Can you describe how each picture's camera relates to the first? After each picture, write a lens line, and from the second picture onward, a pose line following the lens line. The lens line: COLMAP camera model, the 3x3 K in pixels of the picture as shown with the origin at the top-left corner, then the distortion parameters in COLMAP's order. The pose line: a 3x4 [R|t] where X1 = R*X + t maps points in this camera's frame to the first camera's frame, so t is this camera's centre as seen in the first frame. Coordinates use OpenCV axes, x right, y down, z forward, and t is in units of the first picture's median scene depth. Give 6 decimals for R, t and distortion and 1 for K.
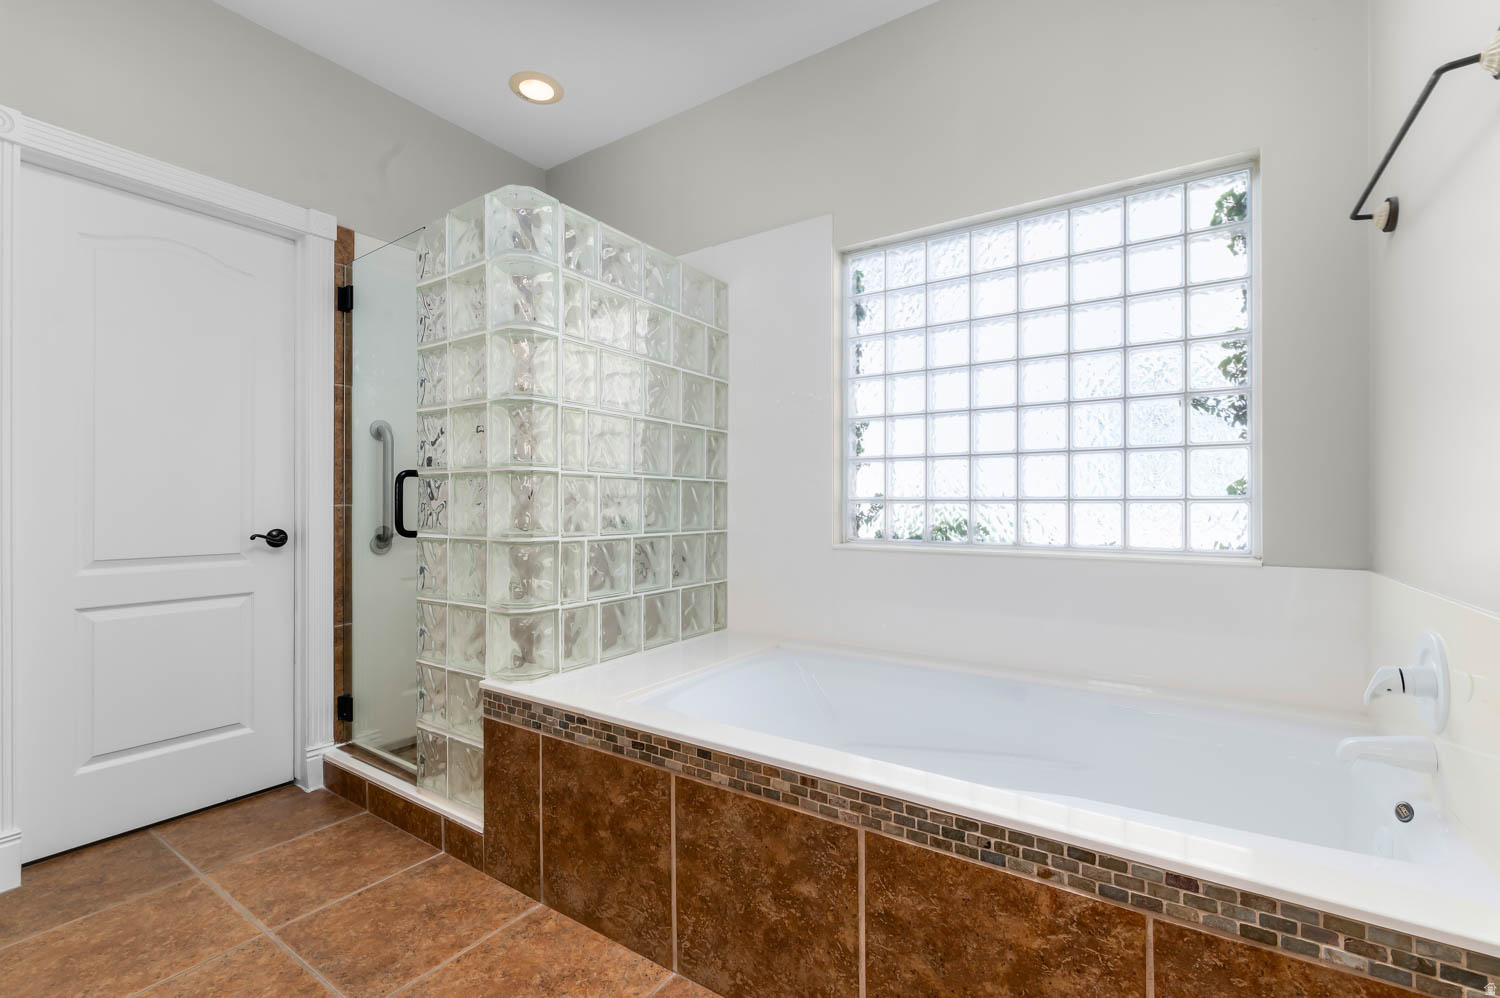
lens RADIAL K [[651.6, 0, 752.2], [0, 651.6, 501.7], [0, 0, 1]] dist [-0.000591, 0.000288]
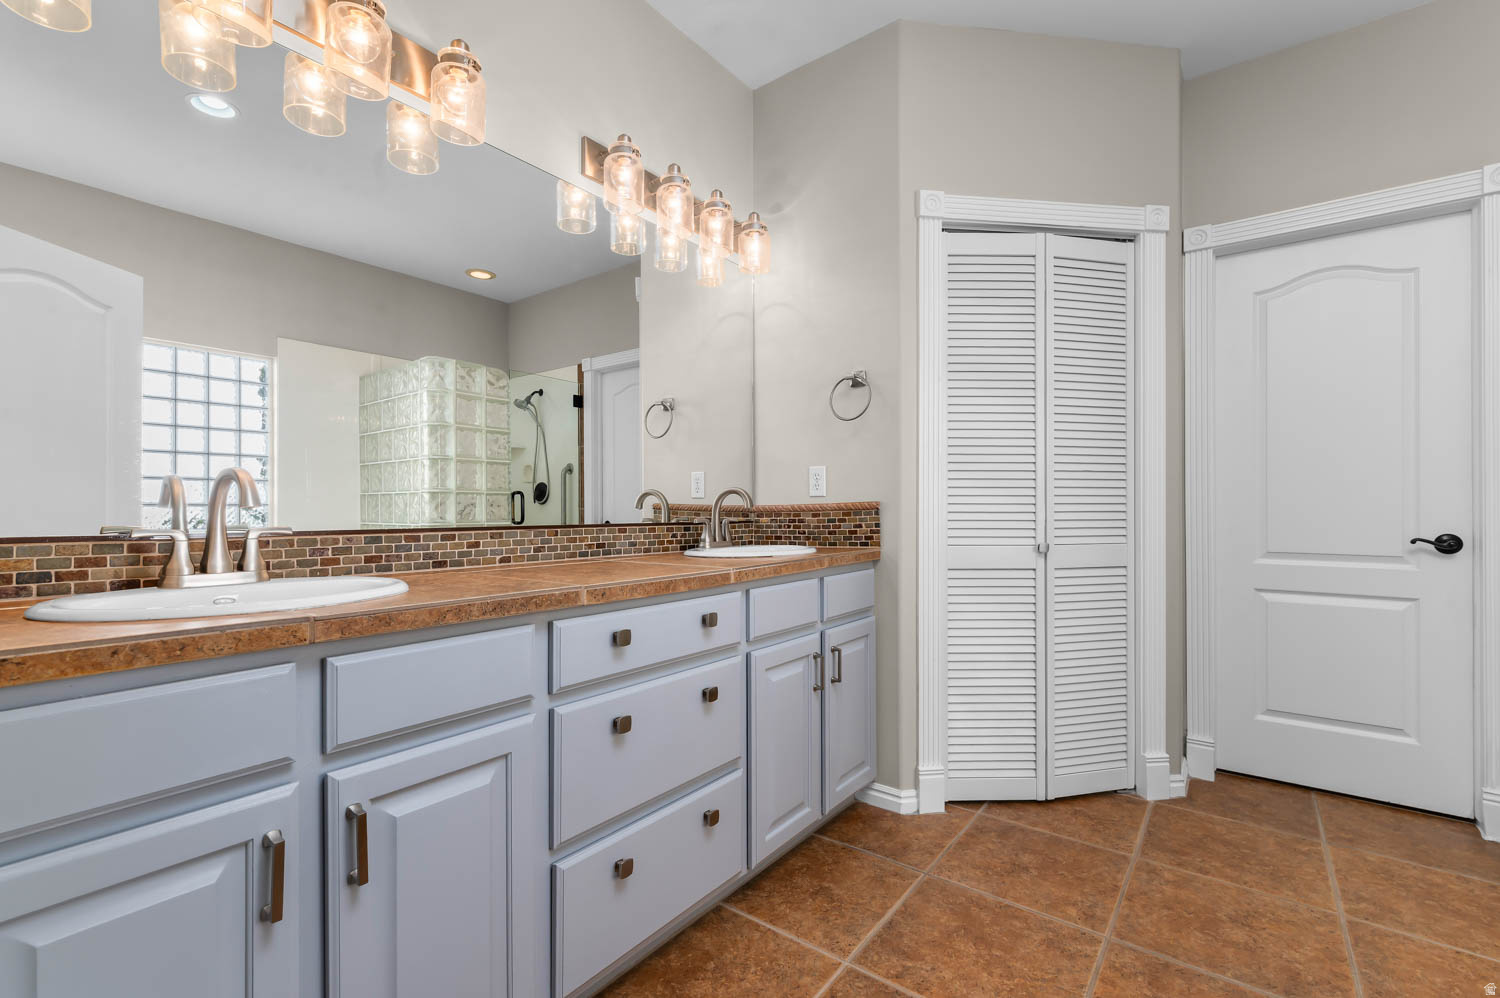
lens RADIAL K [[651.6, 0, 752.2], [0, 651.6, 501.7], [0, 0, 1]] dist [-0.000591, 0.000288]
pose [[-0.061557, -0.006681, -0.998081, 0.320109], [0.001095, 0.999977, -0.006761, 0.002581], [0.998103, -0.001509, -0.061549, 0.105566]]
